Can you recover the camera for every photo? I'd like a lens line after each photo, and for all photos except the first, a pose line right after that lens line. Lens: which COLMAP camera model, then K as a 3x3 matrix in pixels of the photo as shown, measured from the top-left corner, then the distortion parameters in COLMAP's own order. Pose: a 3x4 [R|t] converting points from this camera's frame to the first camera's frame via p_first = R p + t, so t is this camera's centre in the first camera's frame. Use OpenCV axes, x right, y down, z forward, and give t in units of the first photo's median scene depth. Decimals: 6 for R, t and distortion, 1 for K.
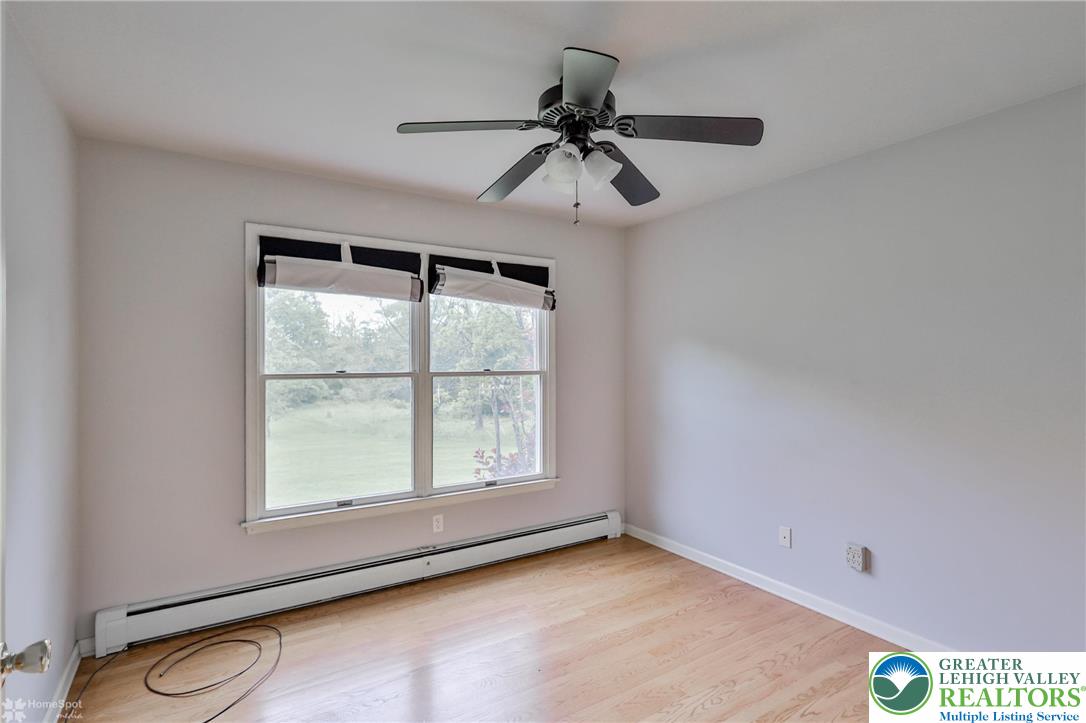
lens RADIAL K [[537.0, 0, 538.4], [0, 537.0, 371.7], [0, 0, 1]] dist [-0.000102, 0.000381]
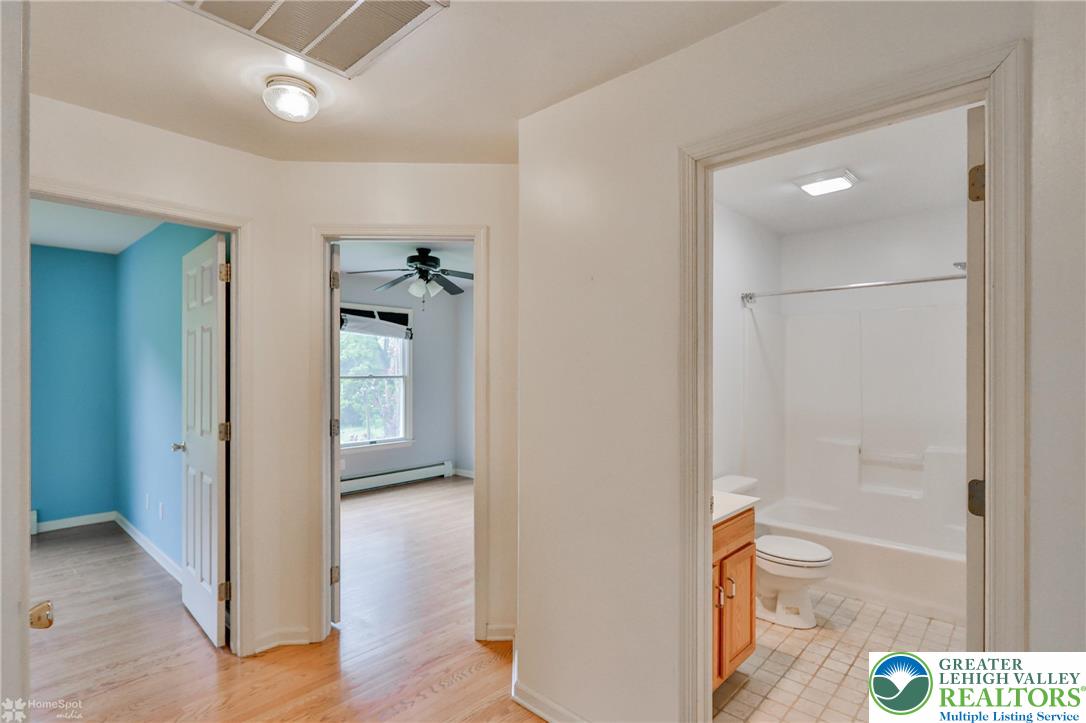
lens RADIAL K [[537.0, 0, 534.6], [0, 537.0, 363.1], [0, 0, 1]] dist [-0.000102, 0.000381]
pose [[0.965185, 0.004693, 0.261526, -0.039044], [0.004085, 0.999447, -0.033011, 0.015640], [-0.261536, 0.032930, 0.964632, -0.724402]]
